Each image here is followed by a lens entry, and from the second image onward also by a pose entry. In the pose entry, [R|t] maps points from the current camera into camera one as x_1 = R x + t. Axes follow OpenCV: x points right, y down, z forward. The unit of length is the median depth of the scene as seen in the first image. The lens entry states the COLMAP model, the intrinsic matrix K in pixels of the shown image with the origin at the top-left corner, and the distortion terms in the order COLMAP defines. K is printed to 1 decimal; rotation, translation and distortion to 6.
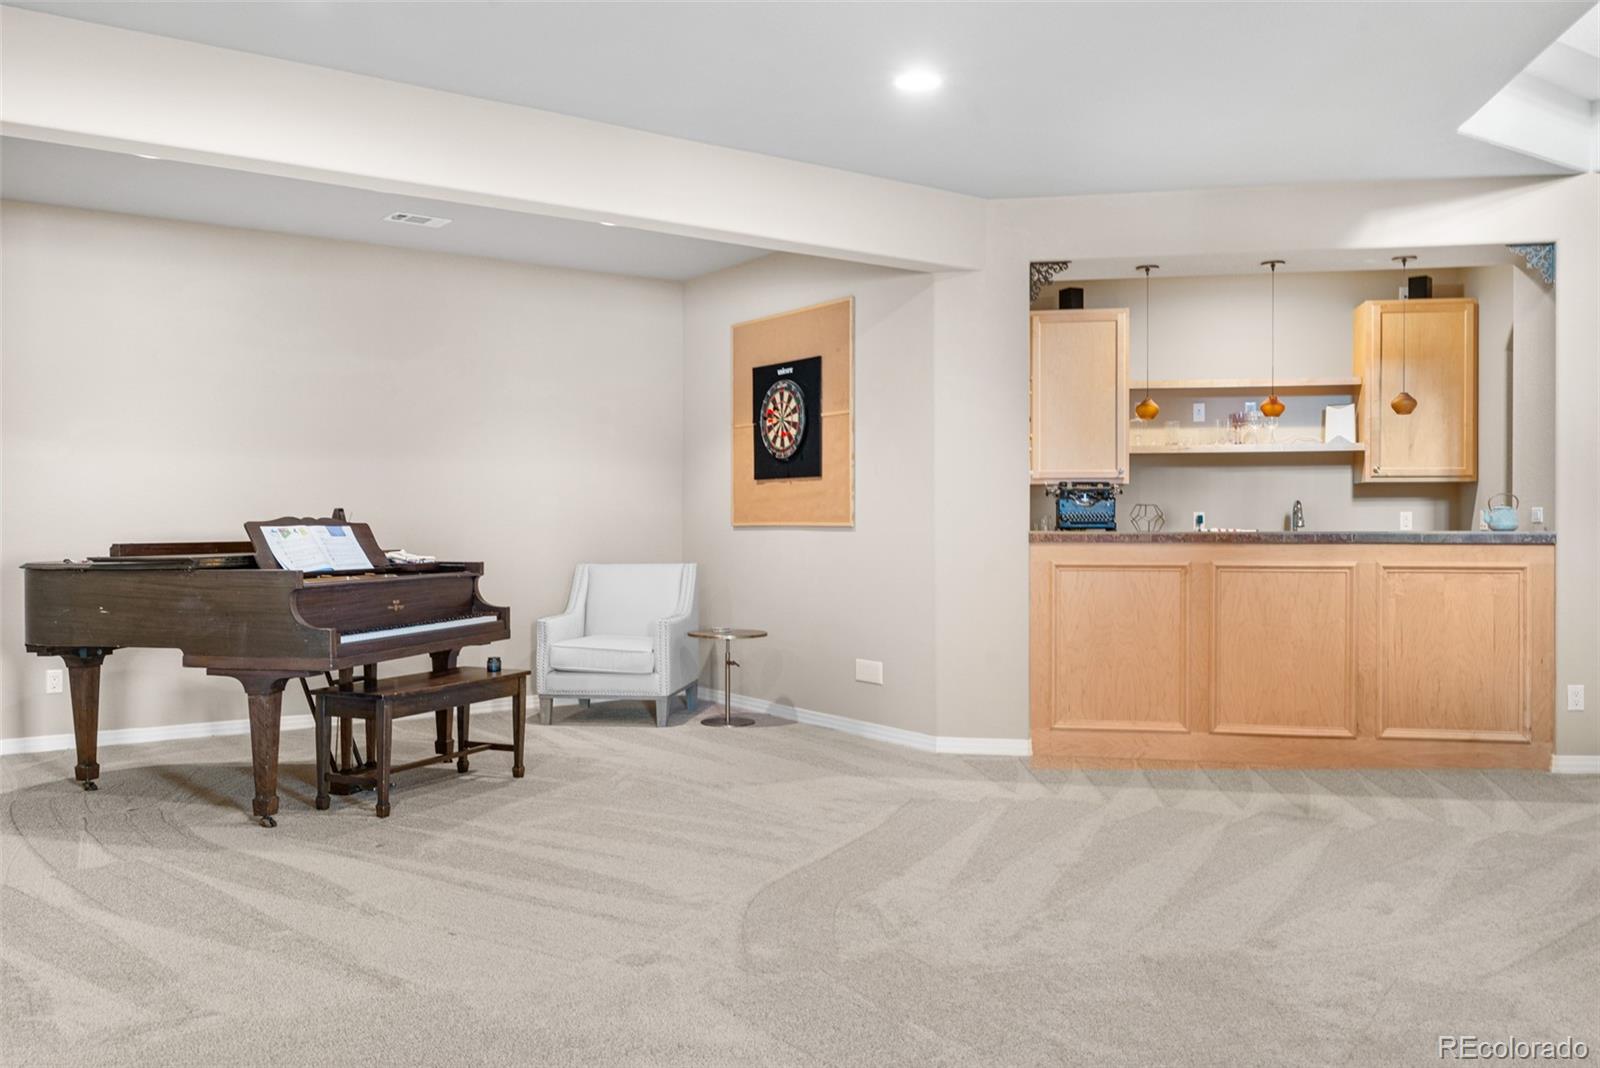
lens RADIAL K [[1288.6, 0, 800.5], [0, 1288.6, 536.1], [0, 0, 1]] dist [-0.006672, -0.002229]
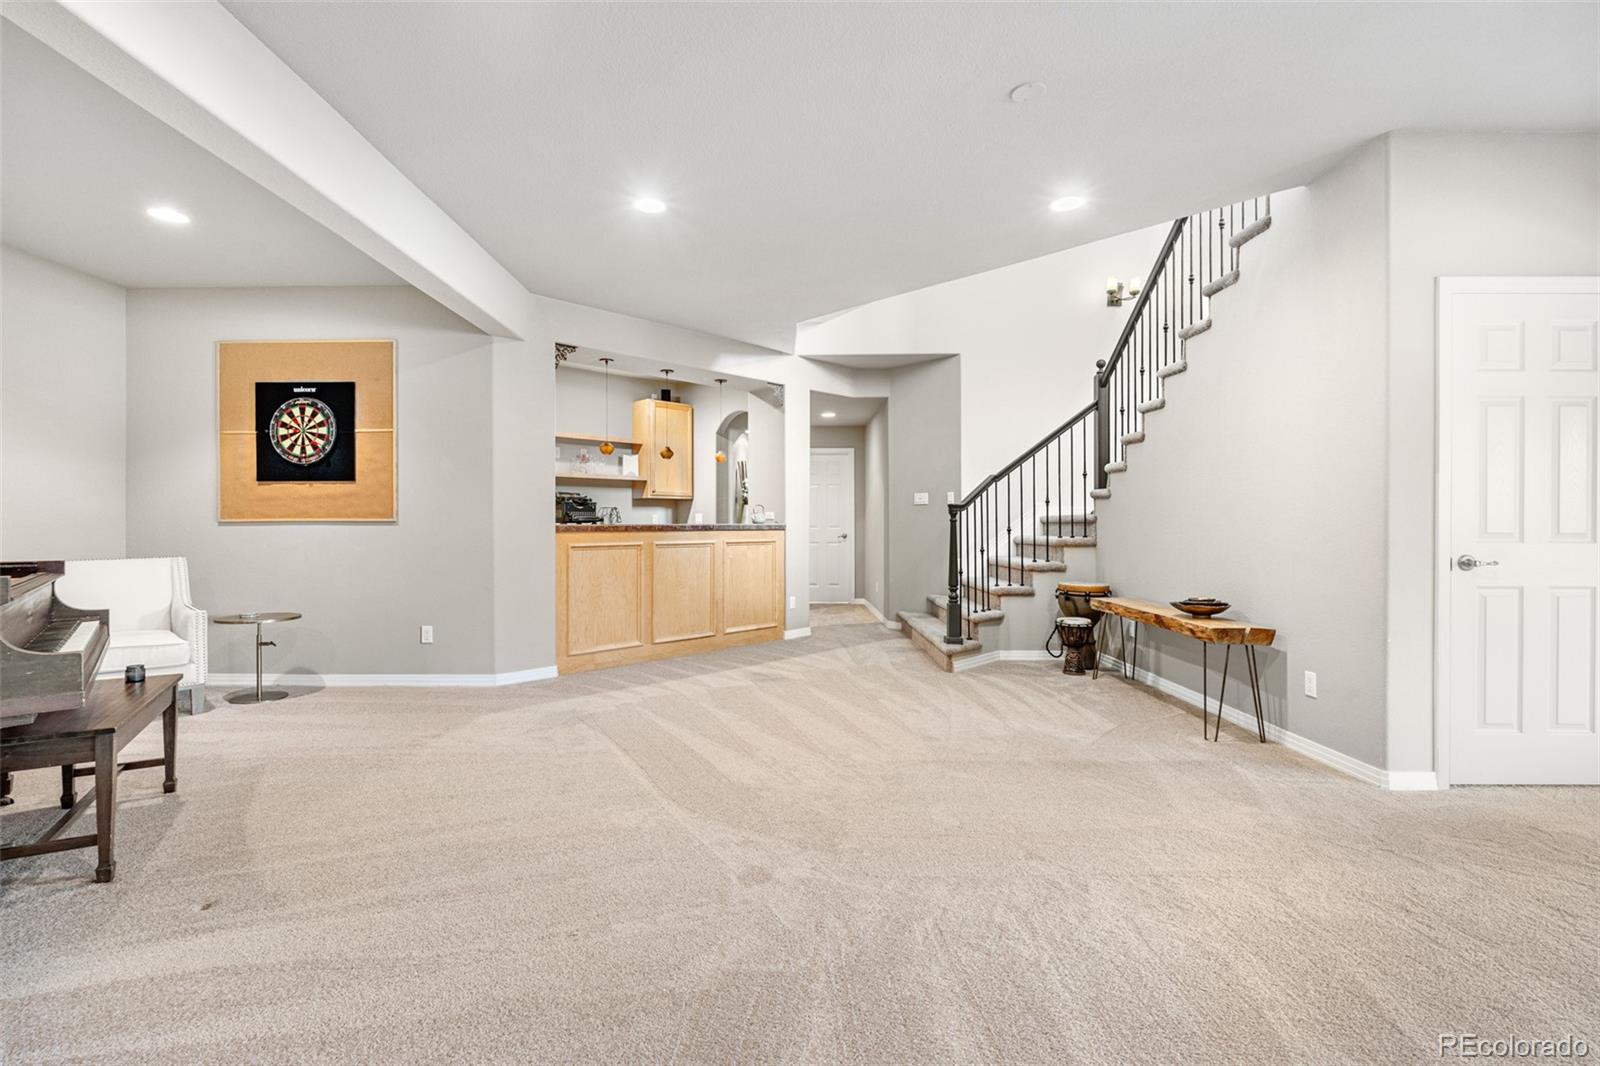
lens RADIAL K [[717.7, 0, 797.8], [0, 717.7, 519.0], [0, 0, 1]] dist [-0.002520, 0.000209]
pose [[0.579105, 0.003315, 0.815246, -0.300856], [0.010294, 0.999882, -0.011379, 0.002210], [-0.815188, 0.014982, 0.579003, 0.268242]]
